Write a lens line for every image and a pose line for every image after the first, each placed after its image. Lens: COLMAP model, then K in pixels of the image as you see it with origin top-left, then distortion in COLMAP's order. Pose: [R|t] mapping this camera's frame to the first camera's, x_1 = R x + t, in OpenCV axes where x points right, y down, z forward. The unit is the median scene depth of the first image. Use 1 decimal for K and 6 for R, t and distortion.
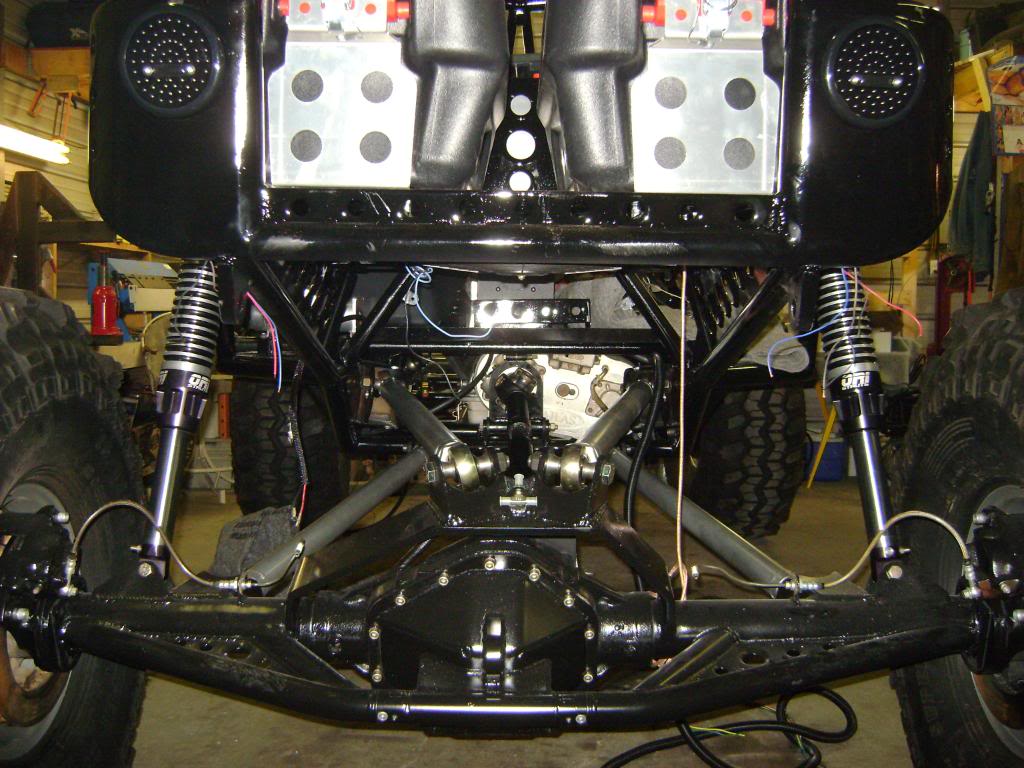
lens RADIAL K [[1055.9, 0, 507.4], [0, 1055.9, 364.9], [0, 0, 1]] dist [-0.164293, 0.104960]
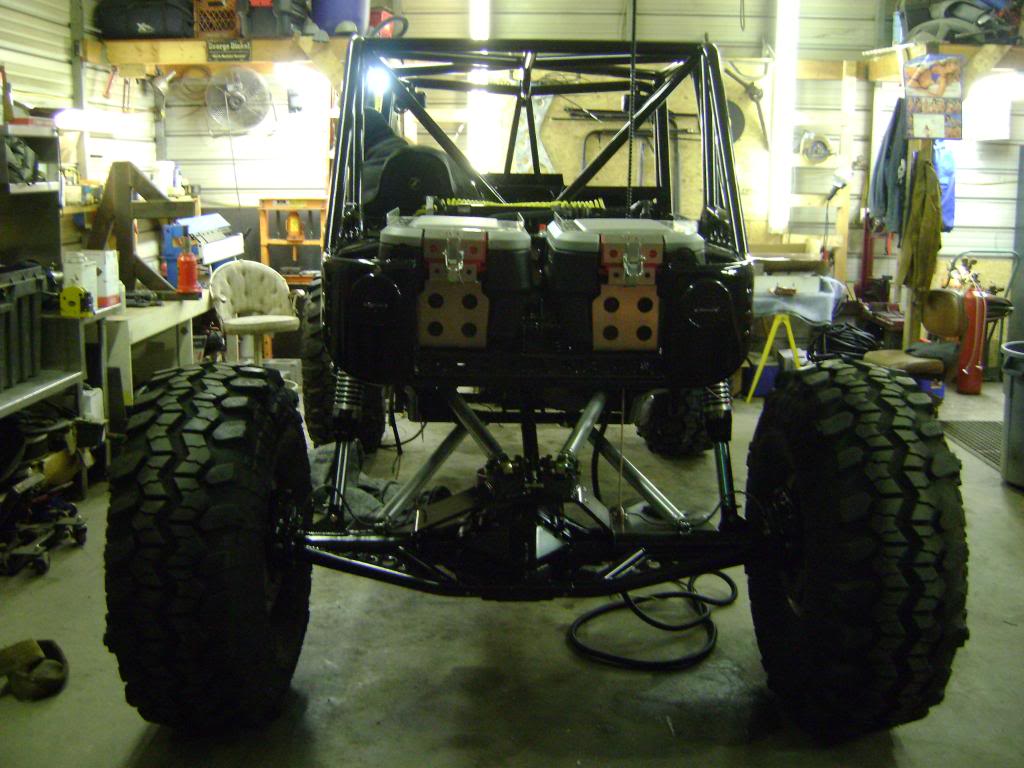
lens RADIAL K [[1055.9, 0, 507.4], [0, 1055.9, 364.9], [0, 0, 1]] dist [-0.164293, 0.104960]
pose [[0.999863, 0.000359, 0.016544, -0.019280], [-0.002465, 0.991843, 0.127438, -0.092118], [-0.016363, -0.127461, 0.991709, -0.247046]]
